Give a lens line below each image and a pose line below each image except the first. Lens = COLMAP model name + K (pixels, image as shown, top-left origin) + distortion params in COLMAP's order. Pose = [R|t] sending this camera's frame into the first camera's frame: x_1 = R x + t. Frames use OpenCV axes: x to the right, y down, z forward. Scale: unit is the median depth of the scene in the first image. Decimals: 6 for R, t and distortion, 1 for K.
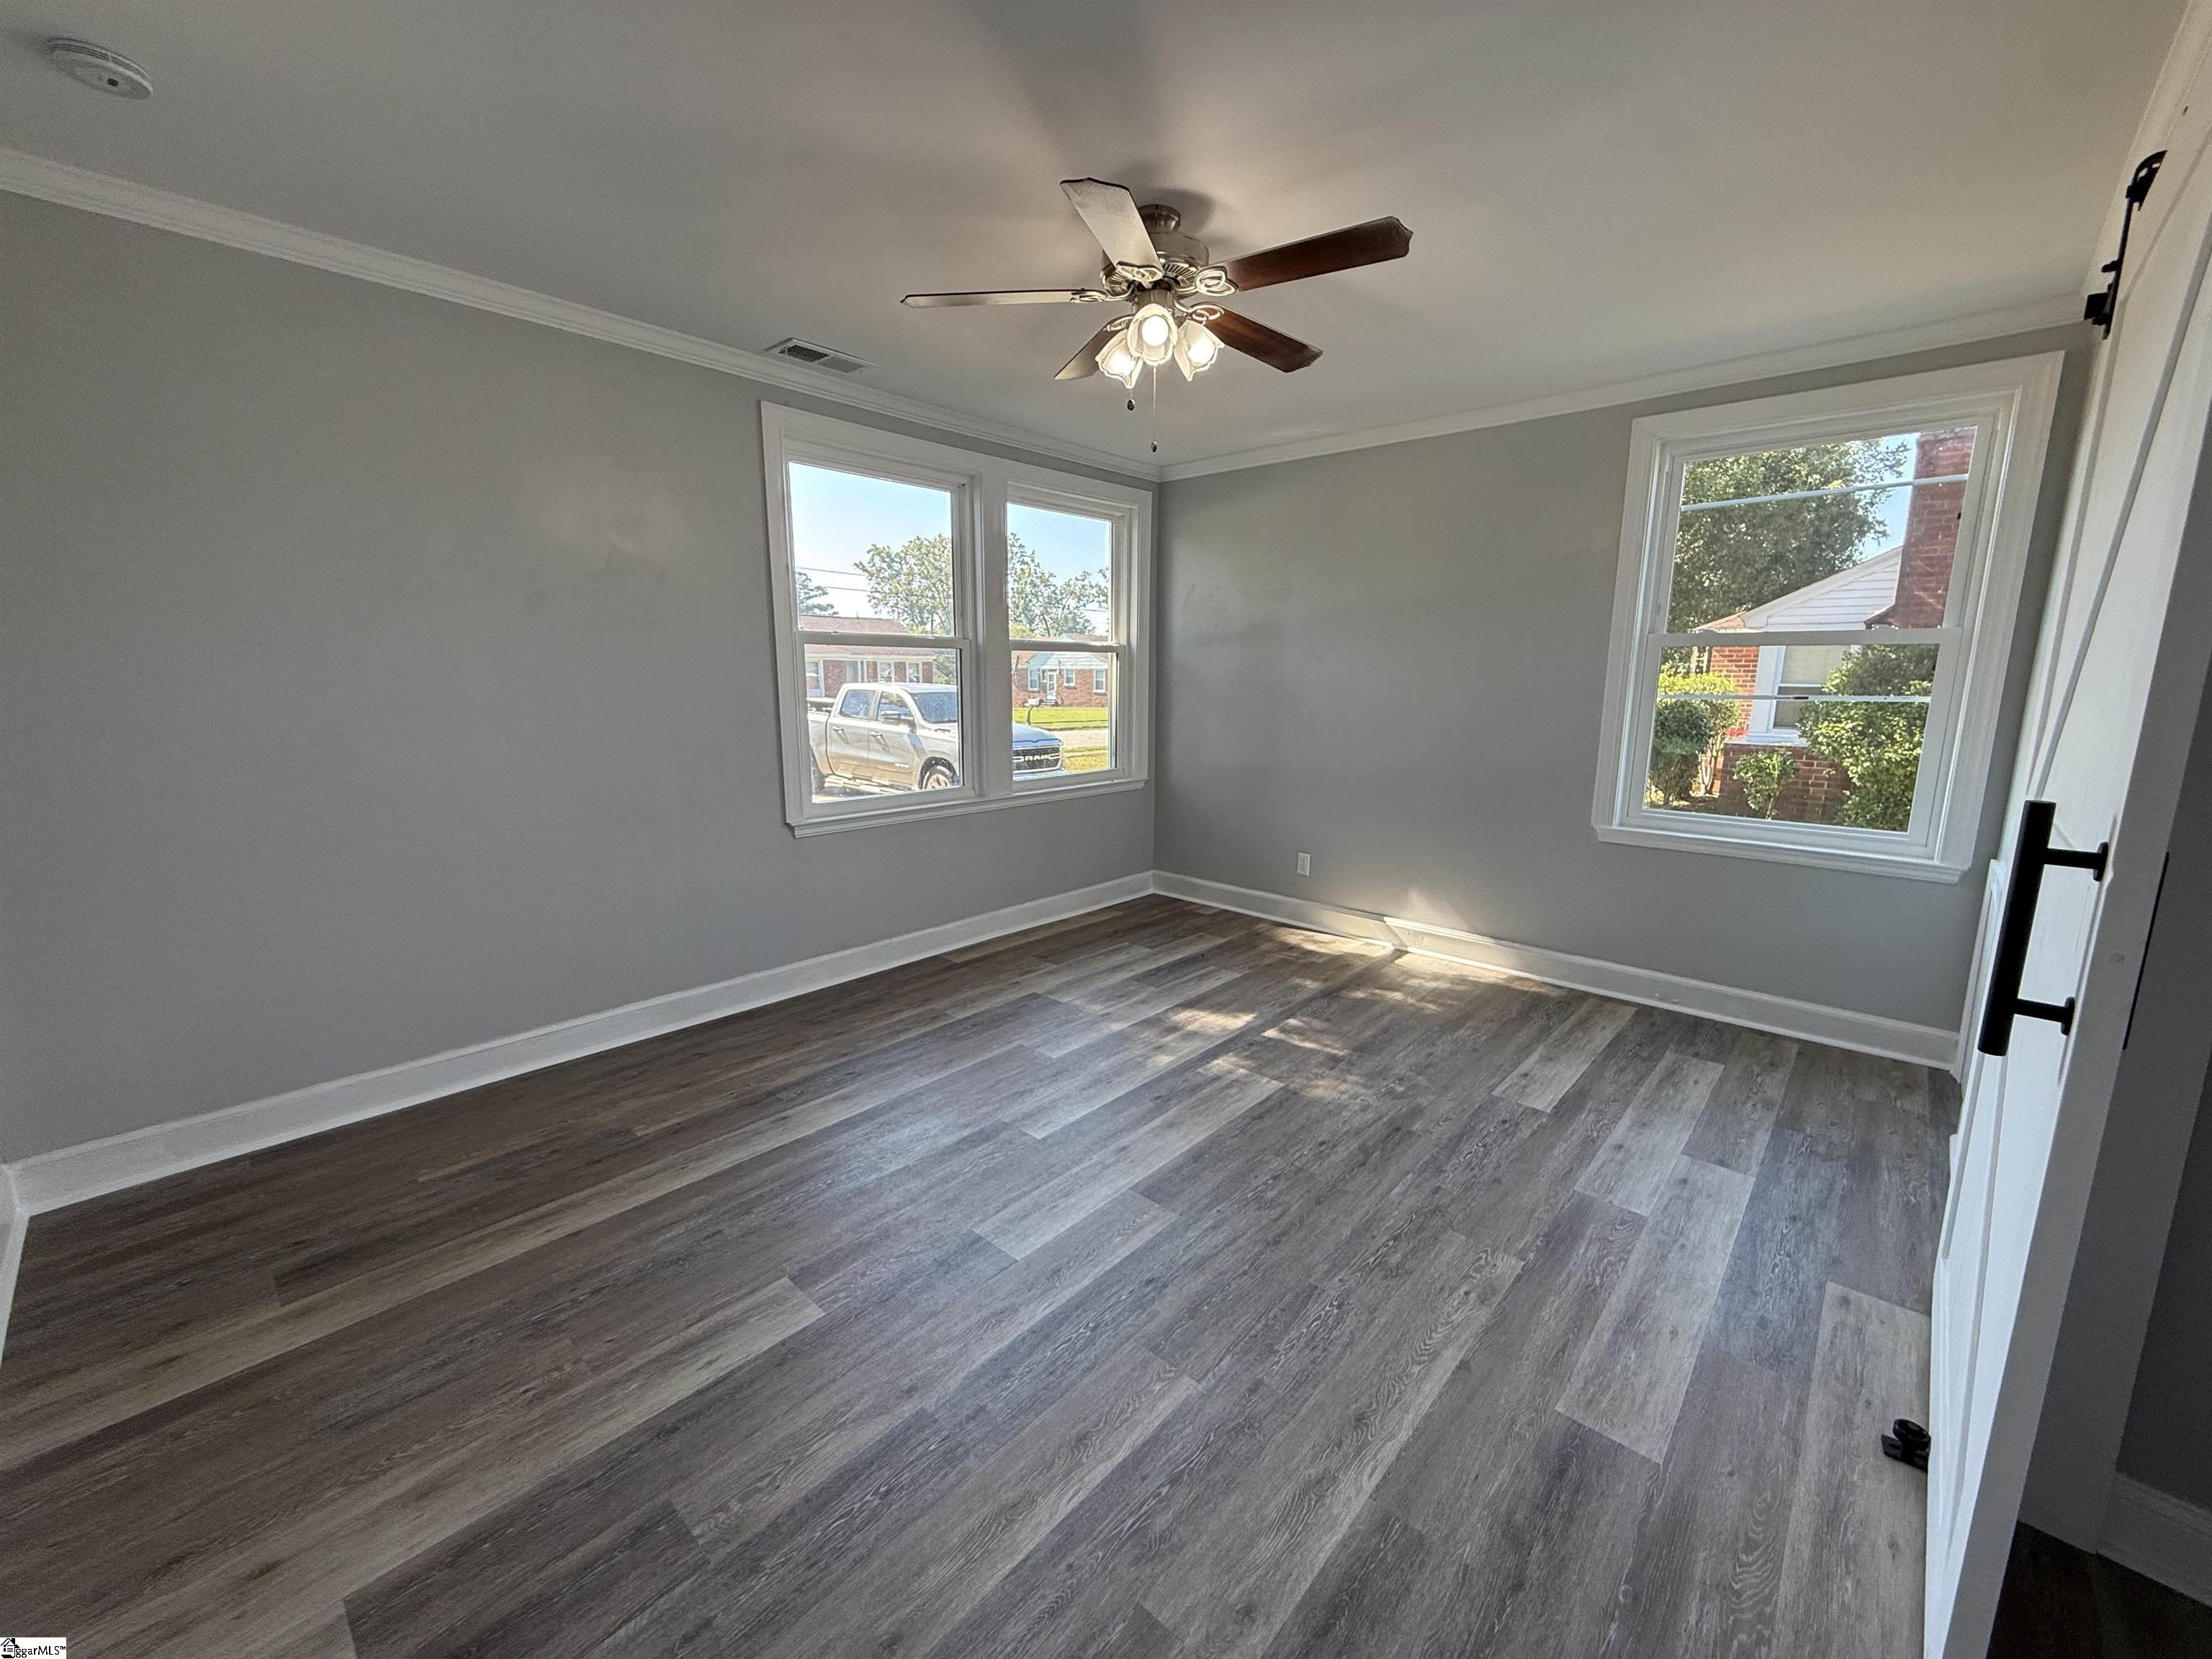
lens RADIAL K [[880.1, 0, 1103.7], [0, 880.1, 811.1], [0, 0, 1]] dist [0.001240, -0.000016]
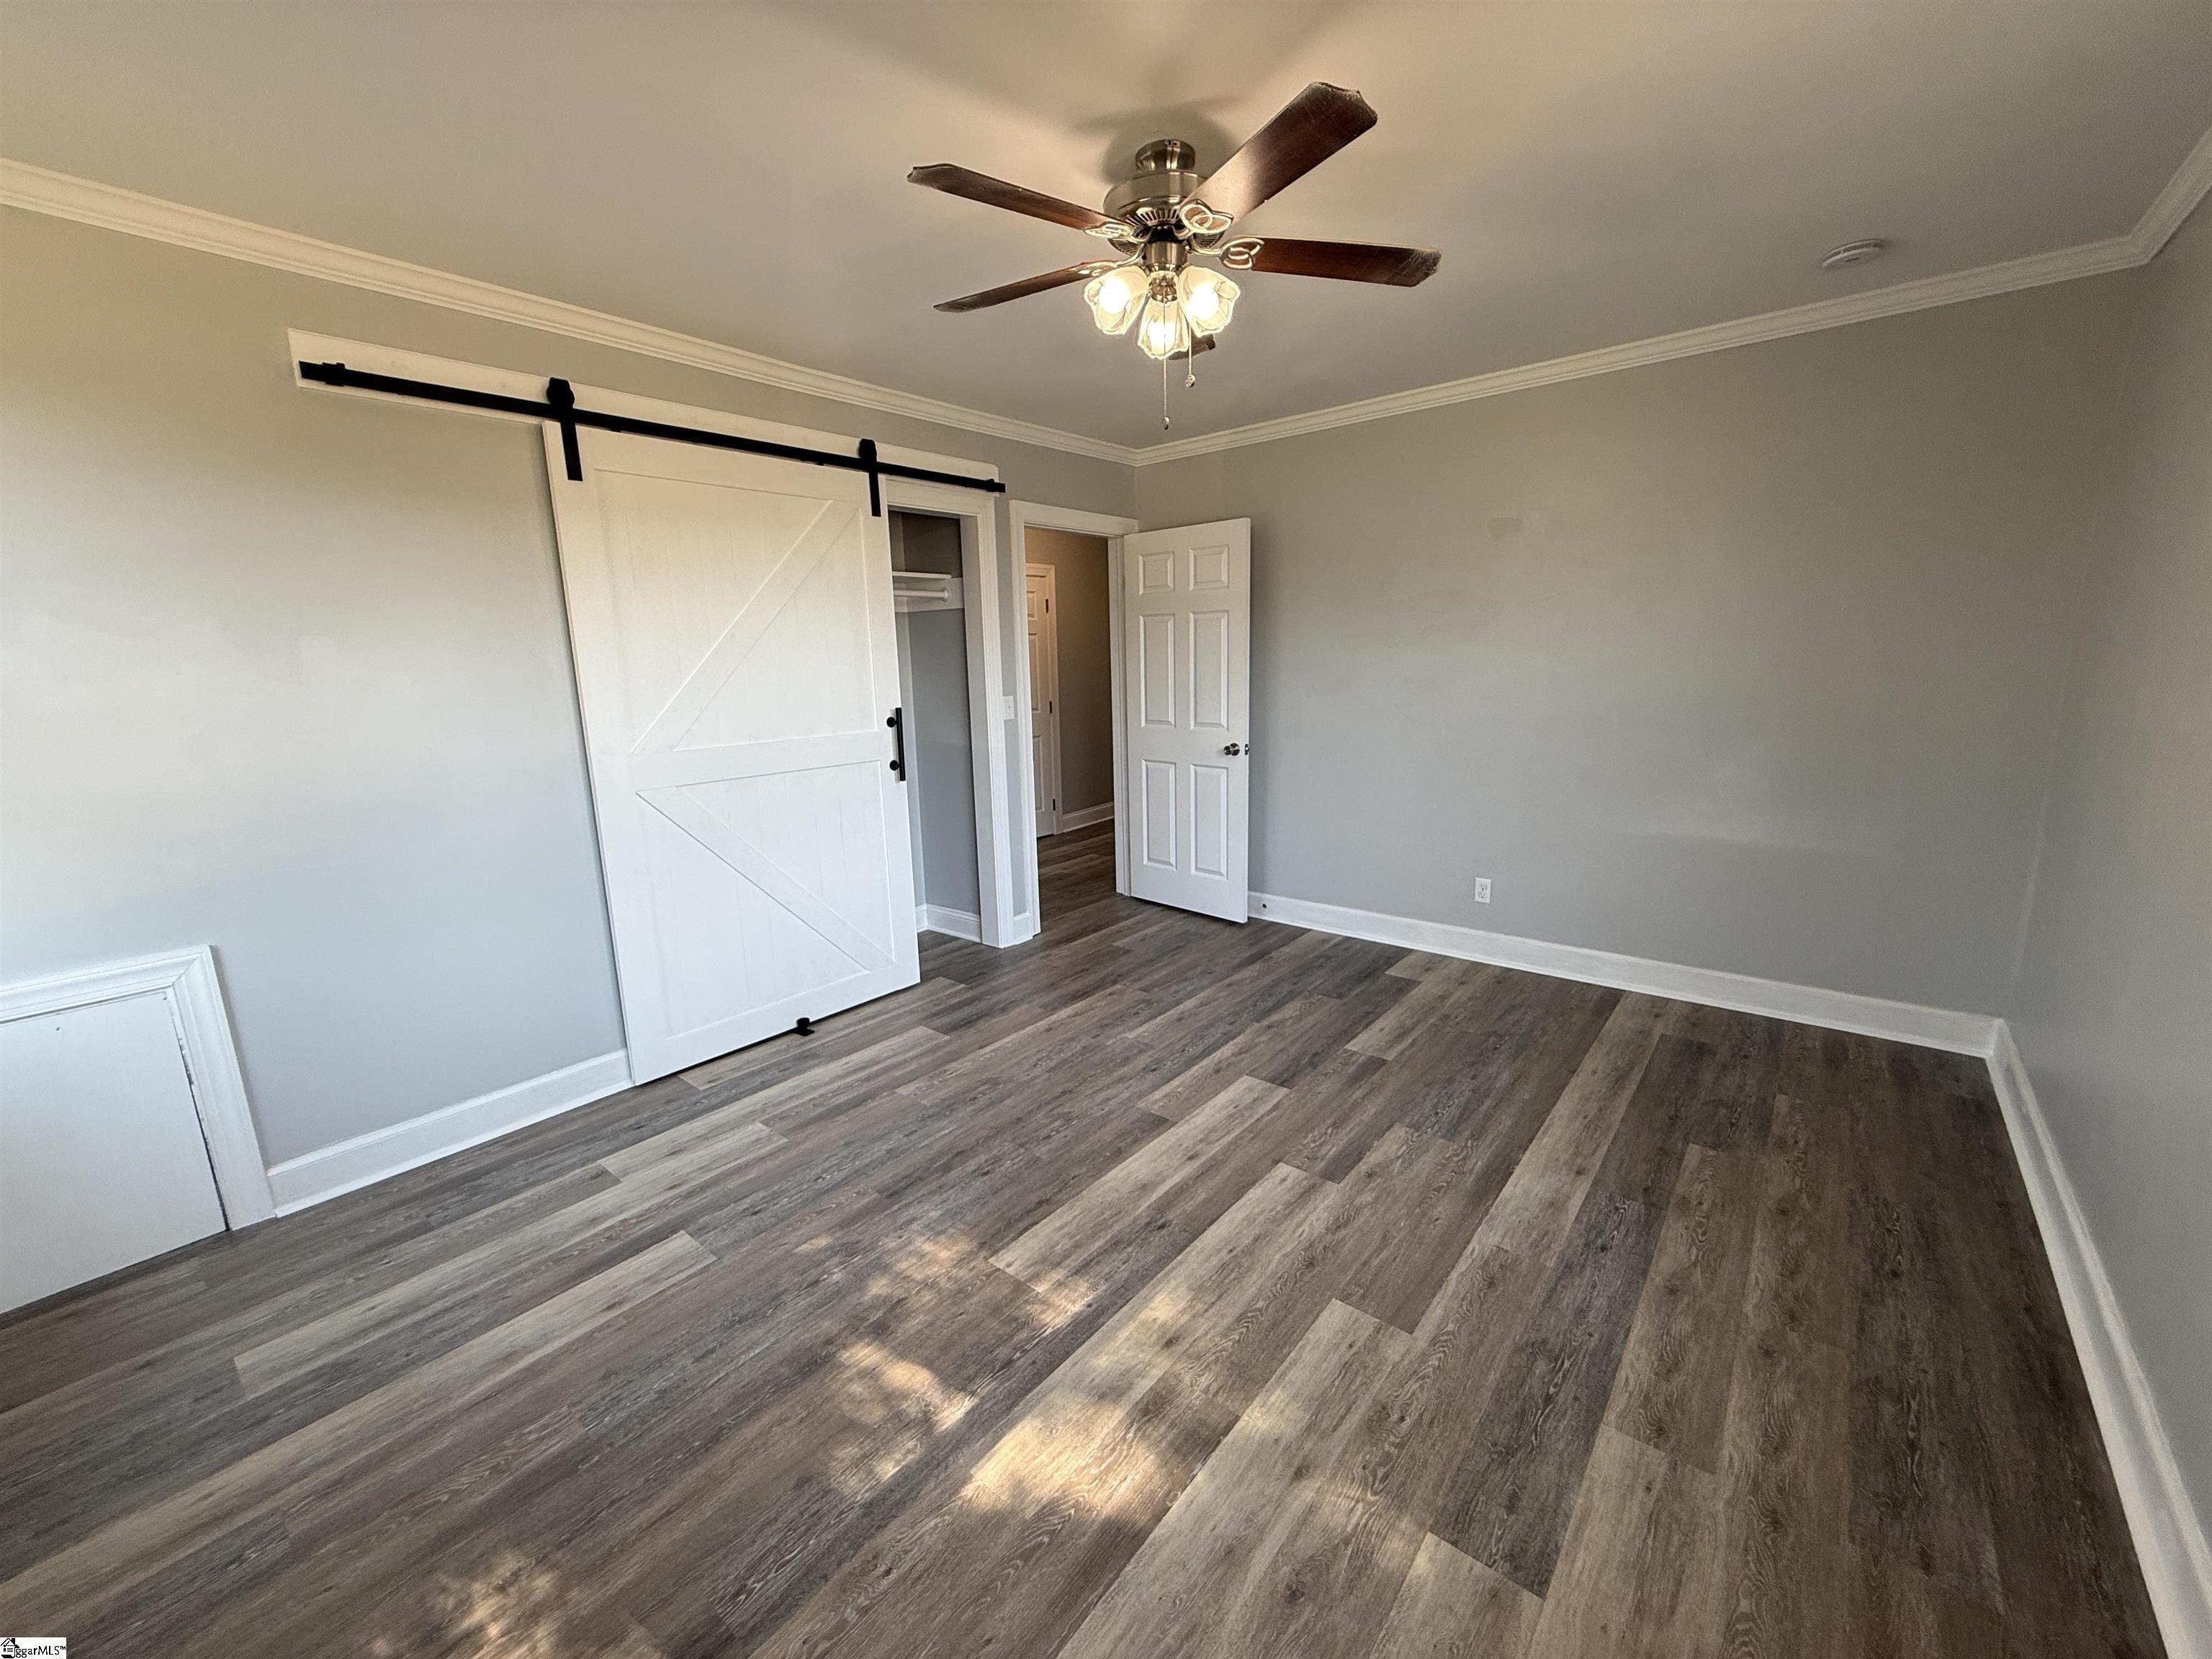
lens RADIAL K [[880.1, 0, 1105.3], [0, 880.1, 834.6], [0, 0, 1]] dist [0.001240, -0.000016]
pose [[-0.998358, 0.030547, -0.048458, 0.148196], [0.011037, 0.932671, 0.360559, -0.297492], [0.056209, 0.359432, -0.931477, 1.695677]]
